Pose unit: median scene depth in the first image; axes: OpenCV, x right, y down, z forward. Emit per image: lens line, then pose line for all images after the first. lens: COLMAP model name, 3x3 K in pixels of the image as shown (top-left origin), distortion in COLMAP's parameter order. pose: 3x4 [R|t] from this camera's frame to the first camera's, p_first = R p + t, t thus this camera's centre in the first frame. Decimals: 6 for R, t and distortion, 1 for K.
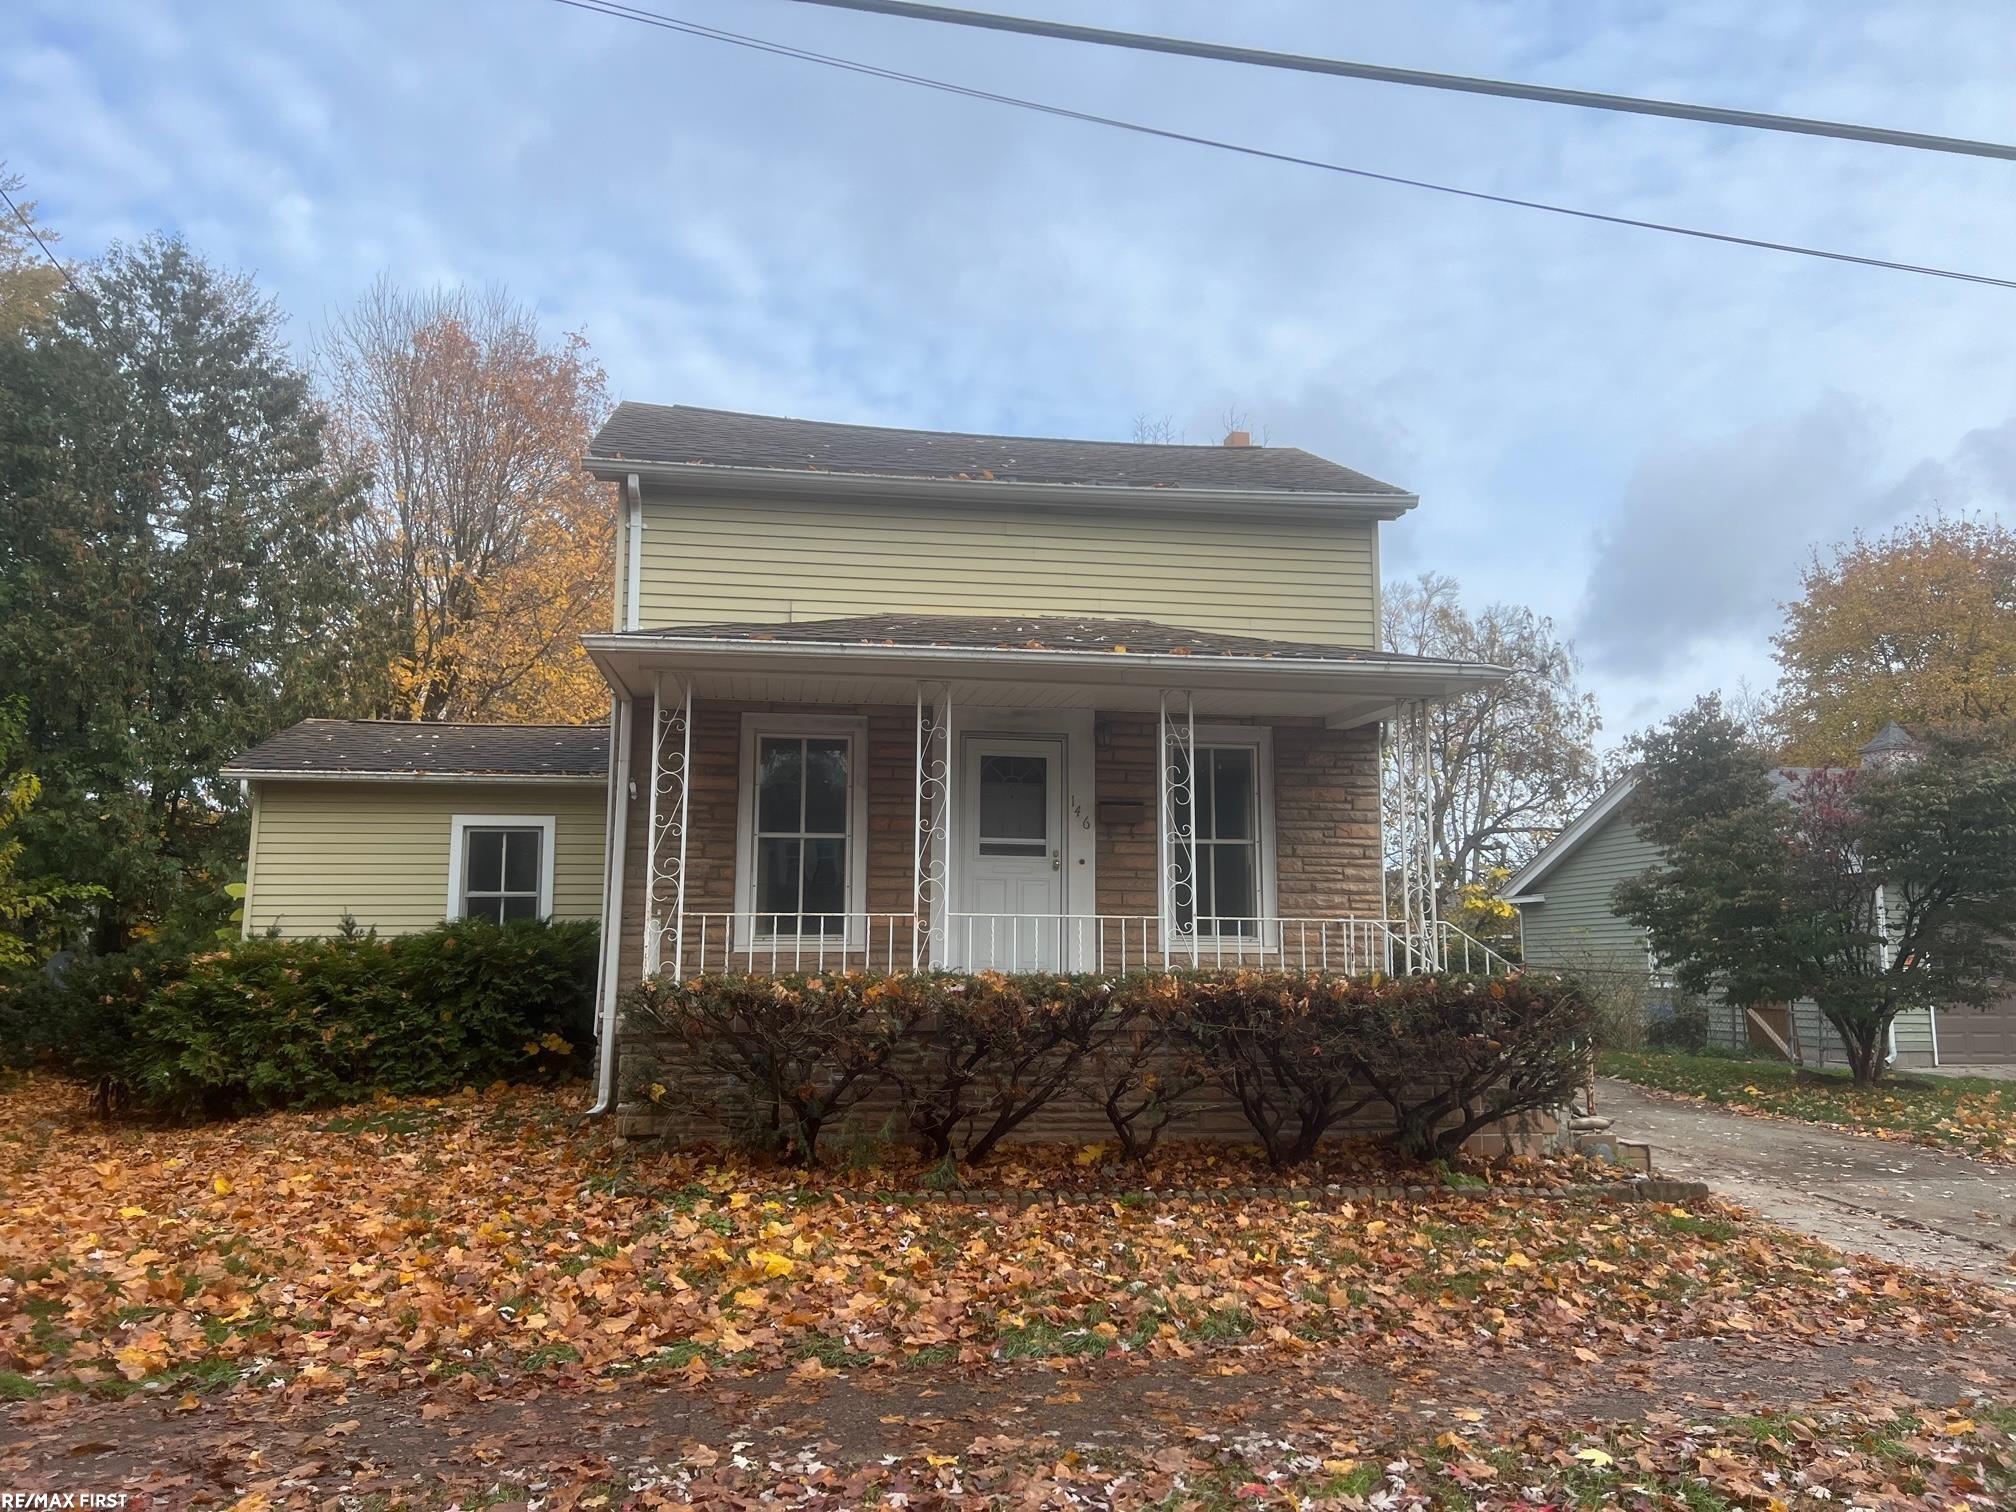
lens RADIAL K [[1541.5, 0, 1008.8], [0, 1541.5, 748.7], [0, 0, 1]] dist [0.001120, -0.003146]
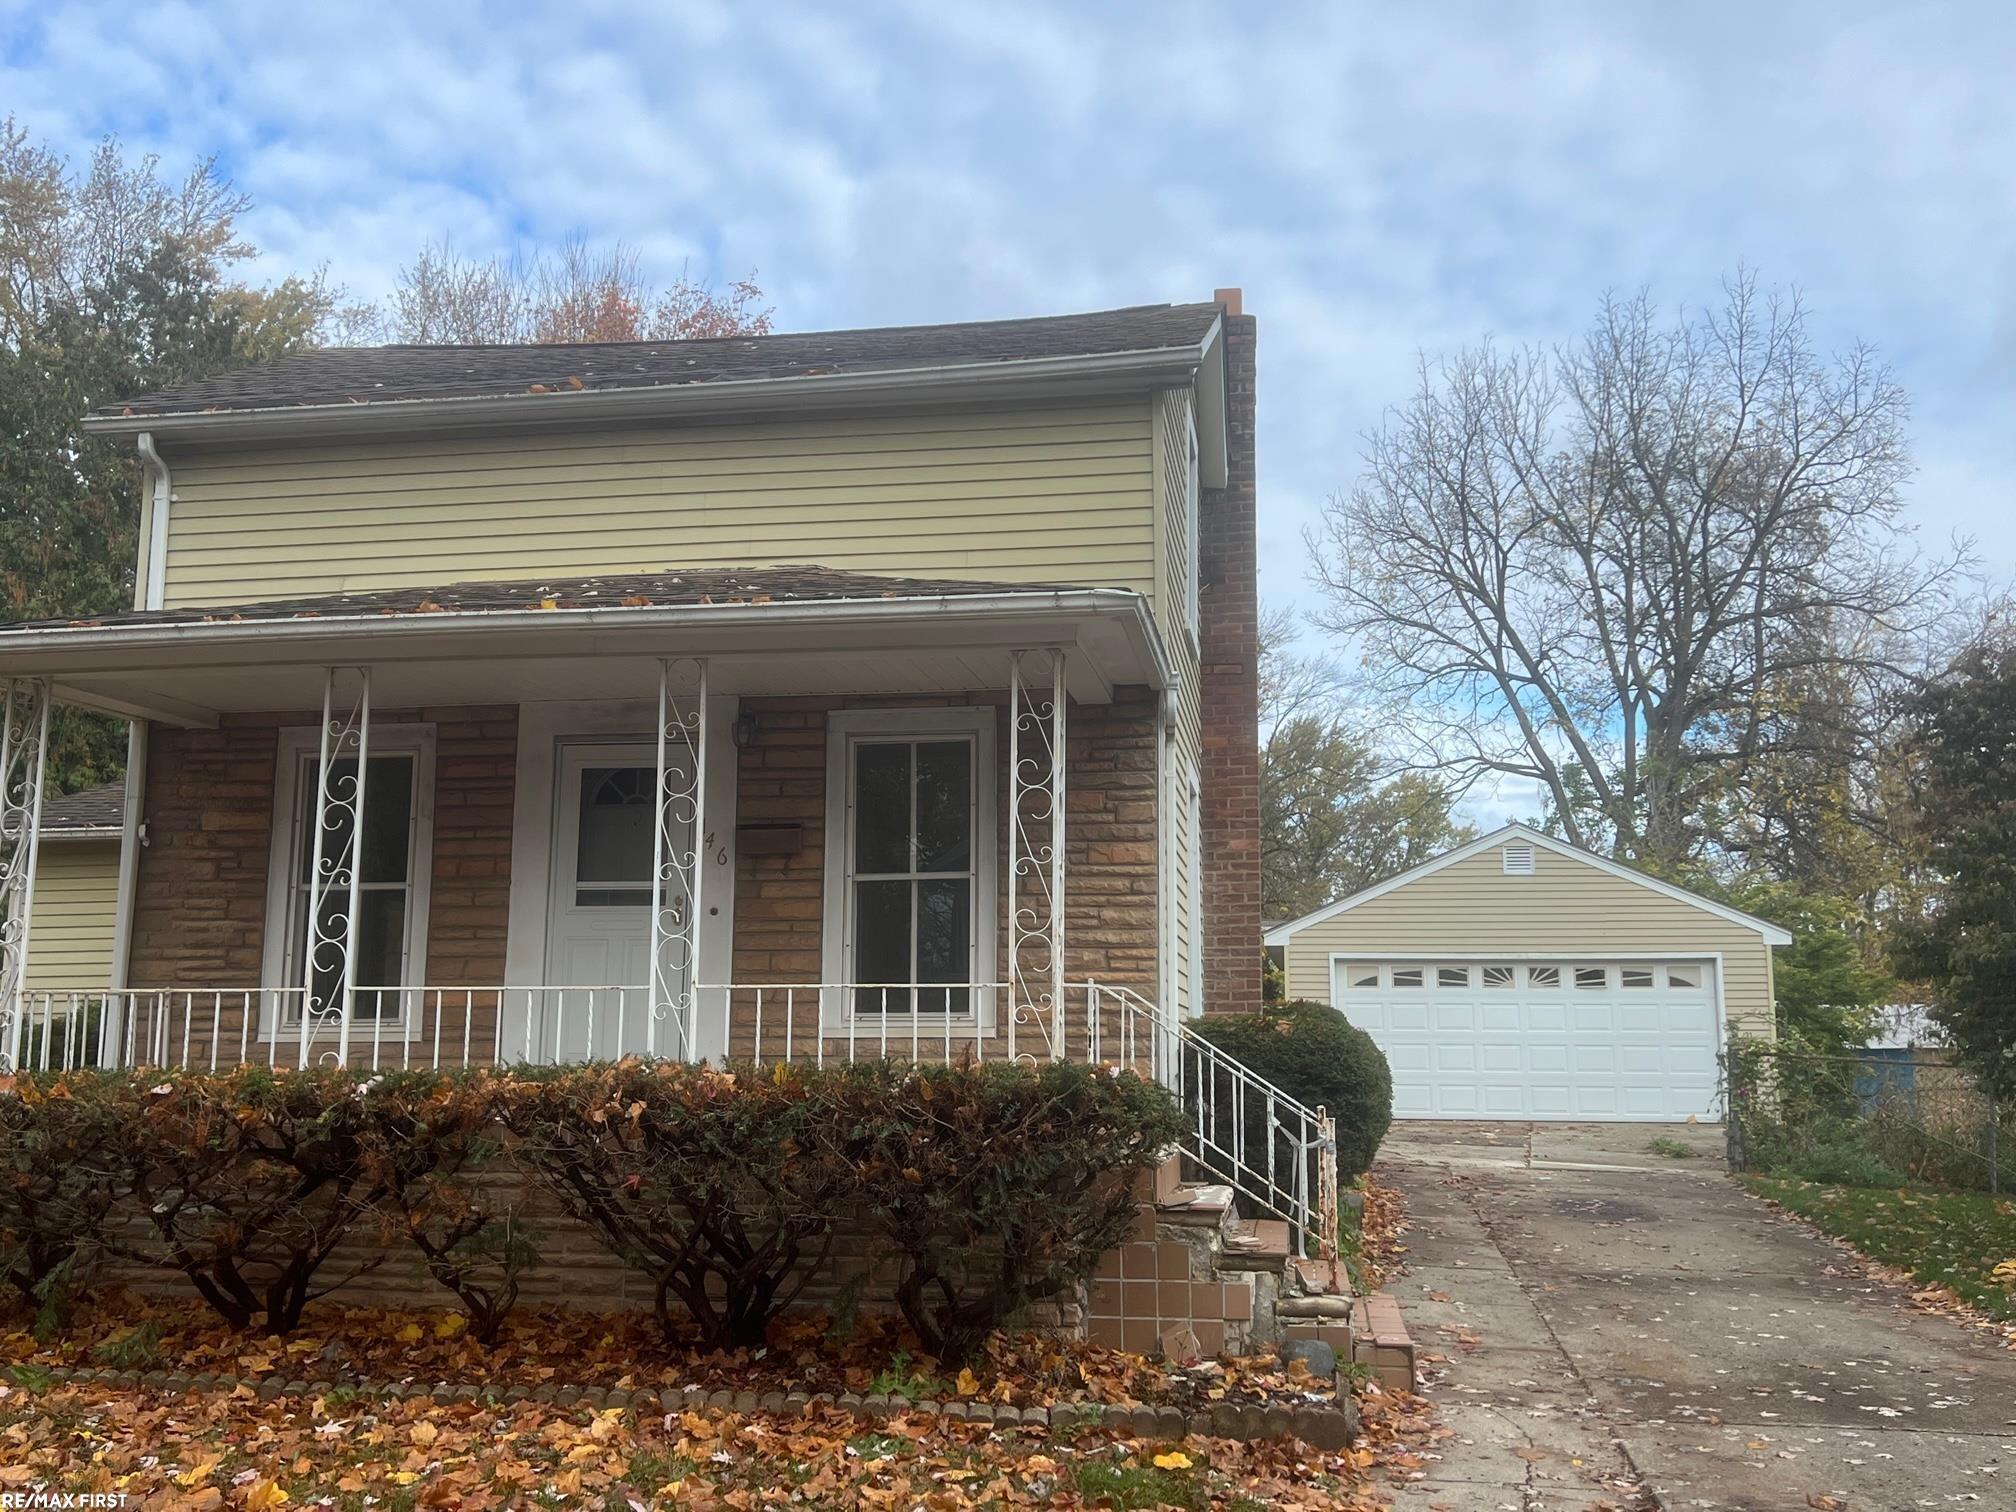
lens RADIAL K [[1903.7, 0, 1008.3], [0, 1903.7, 762.2], [0, 0, 1]] dist [-0.040817, 0.000000]
pose [[0.959584, -0.050139, -0.276919, 0.422462], [0.047994, 0.998742, -0.014523, 0.024100], [0.277299, 0.000645, 0.960784, 0.196419]]
